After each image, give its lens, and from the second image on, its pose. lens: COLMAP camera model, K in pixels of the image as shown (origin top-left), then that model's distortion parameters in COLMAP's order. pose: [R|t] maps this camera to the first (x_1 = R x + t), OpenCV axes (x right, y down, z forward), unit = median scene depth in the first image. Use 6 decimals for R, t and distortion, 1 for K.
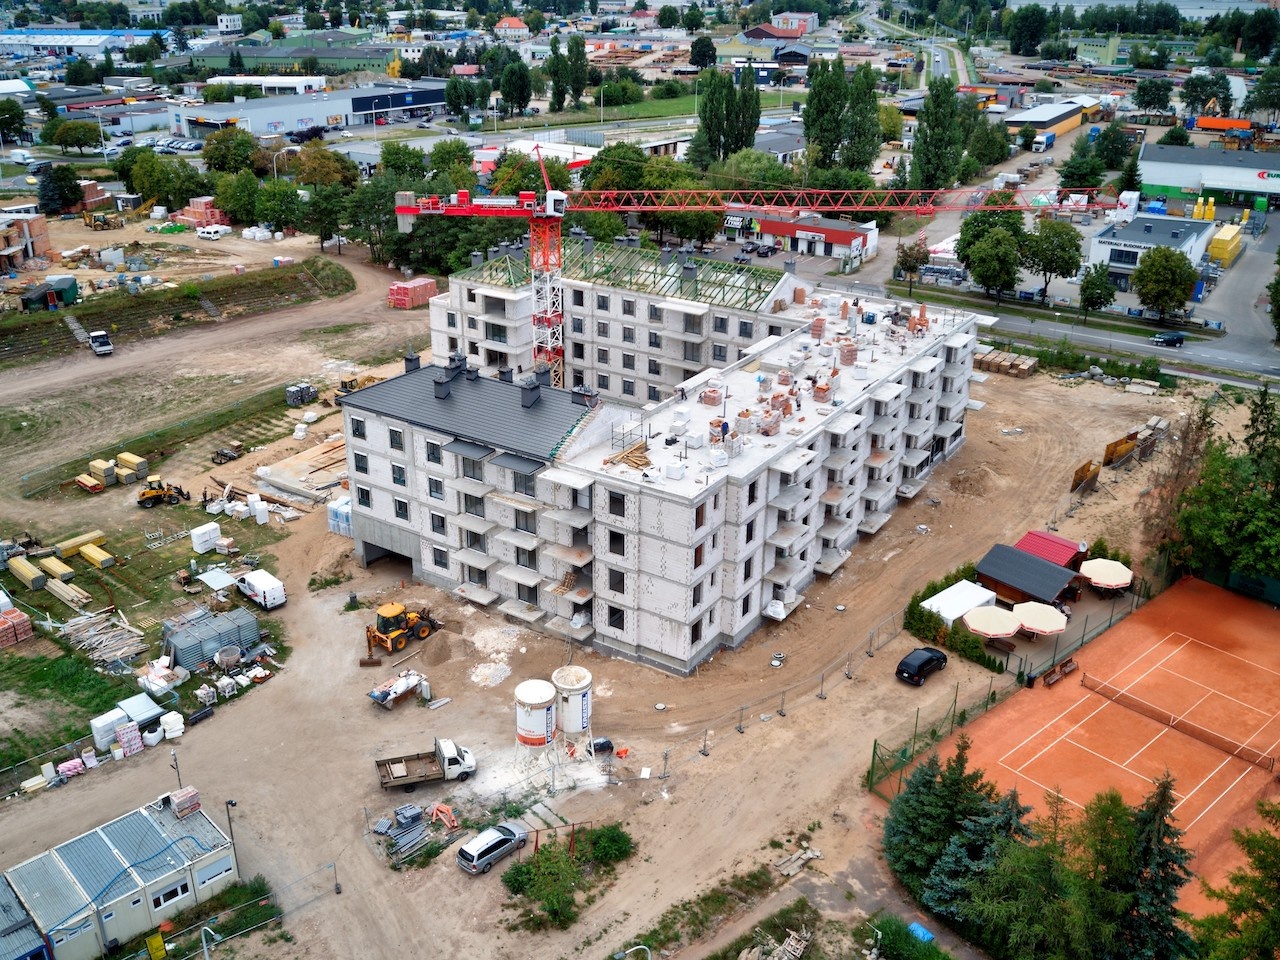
lens RADIAL K [[1095.4, 0, 640.0], [0, 1095.4, 480.0], [0, 0, 1]] dist [-0.040593, -0.004839]
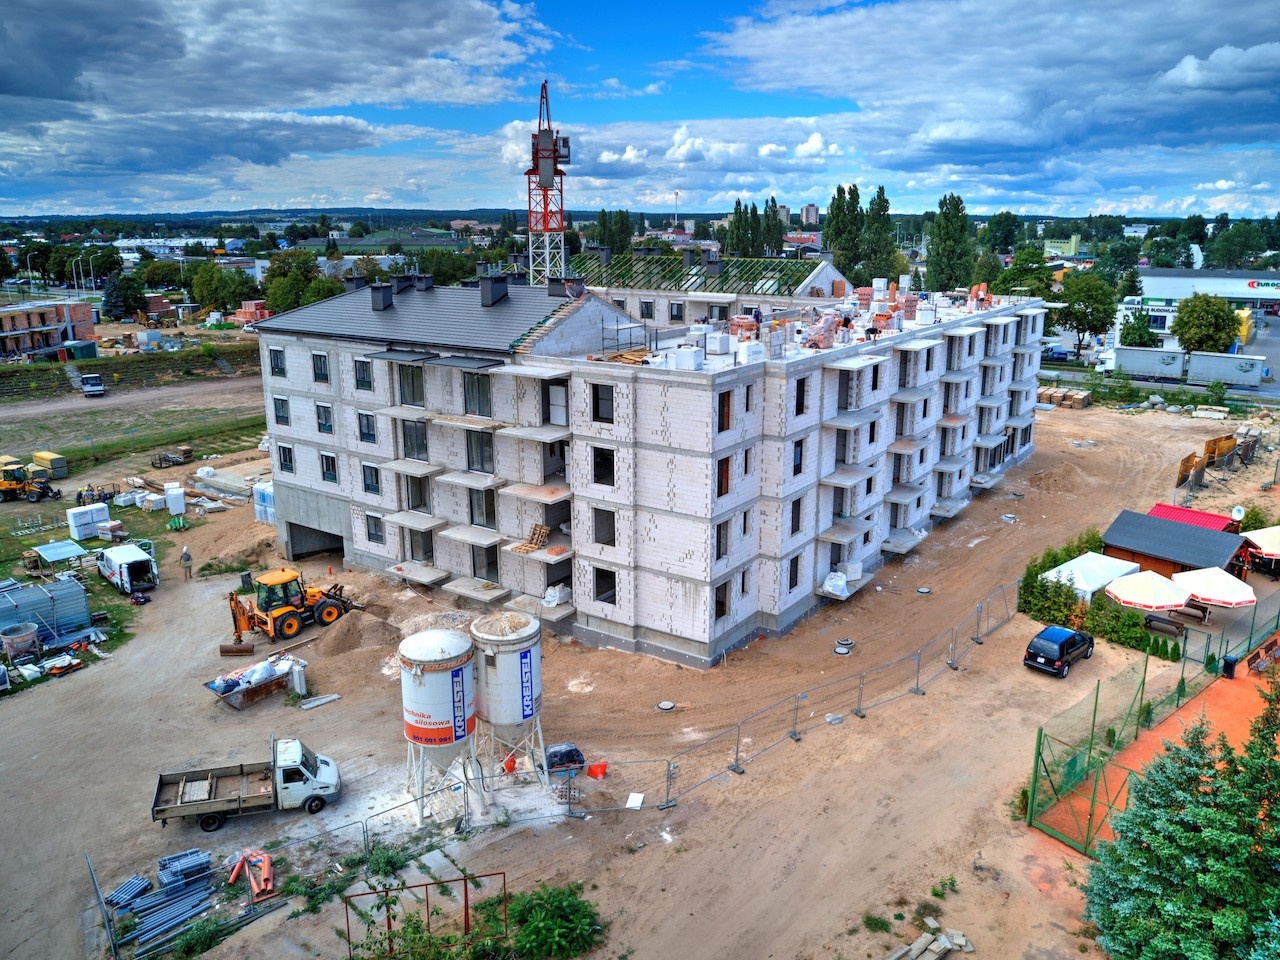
lens RADIAL K [[948.8, 0, 681.8], [0, 948.8, 476.6], [0, 0, 1]] dist [-0.044630, 0.005265]
pose [[0.999981, -0.005863, 0.002059, 0.025308], [0.006102, 0.989050, -0.147455, 0.146011], [-0.001172, 0.147465, 0.989067, 0.407119]]
